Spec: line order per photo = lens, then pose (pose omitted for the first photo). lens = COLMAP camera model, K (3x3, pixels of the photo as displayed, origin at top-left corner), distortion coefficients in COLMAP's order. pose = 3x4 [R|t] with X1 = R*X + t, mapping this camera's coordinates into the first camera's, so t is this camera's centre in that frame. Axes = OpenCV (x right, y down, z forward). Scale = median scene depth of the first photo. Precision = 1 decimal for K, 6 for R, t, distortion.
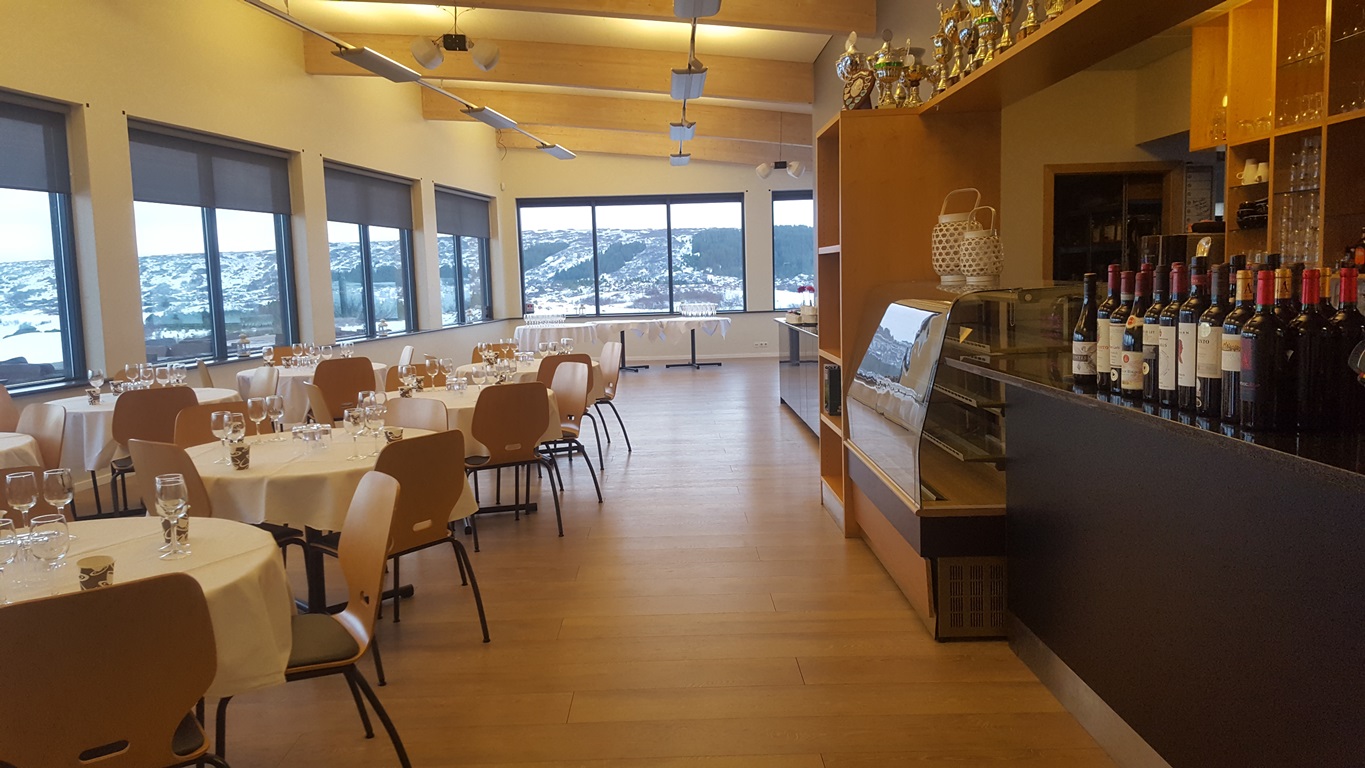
lens RADIAL K [[1037.6, 0, 681.8], [0, 1037.6, 395.5], [0, 0, 1]] dist [0.056950, -0.075063]
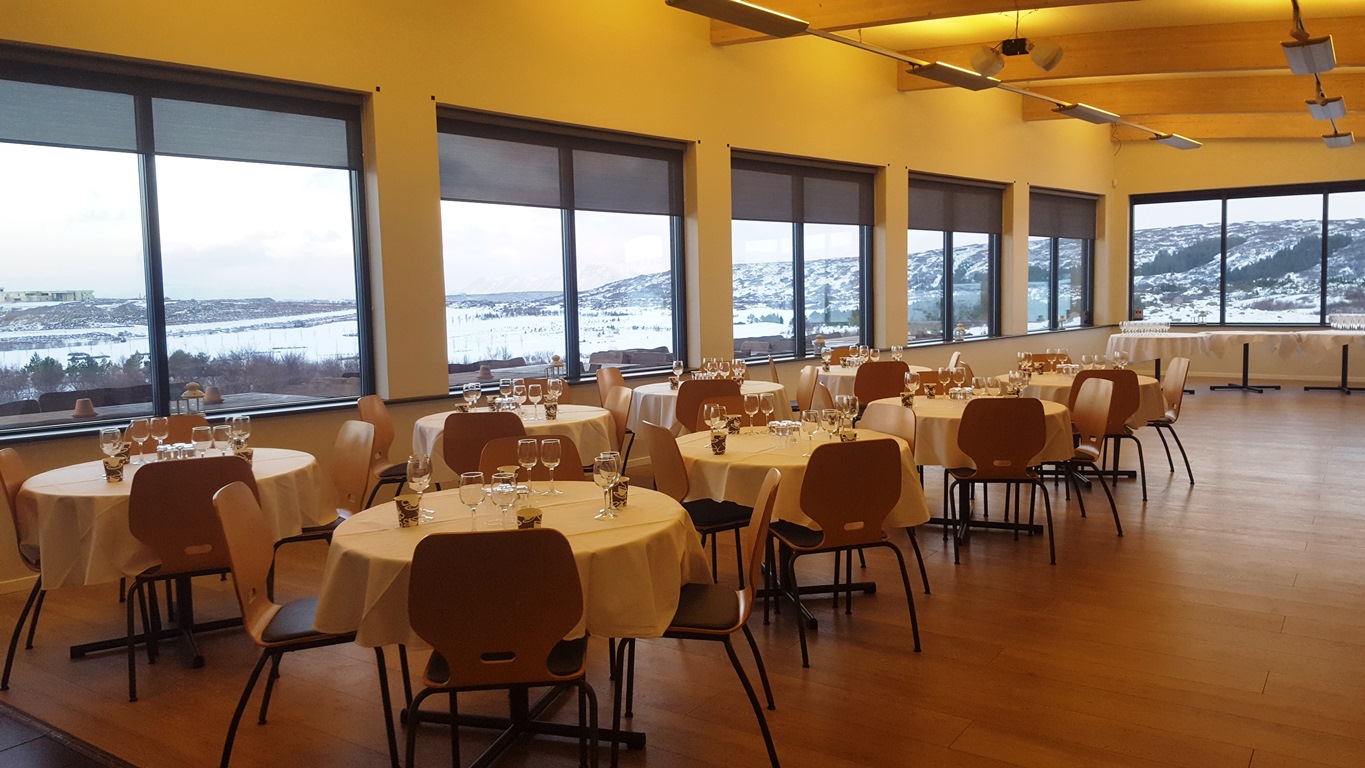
lens RADIAL K [[1037.6, 0, 645.5], [0, 1037.6, 376.4], [0, 0, 1]] dist [0.056950, -0.075063]
pose [[0.788788, 0.059908, -0.611739, 0.104875], [-0.069760, 0.997534, 0.007739, -0.009475], [0.610694, 0.036571, 0.791022, 0.016060]]
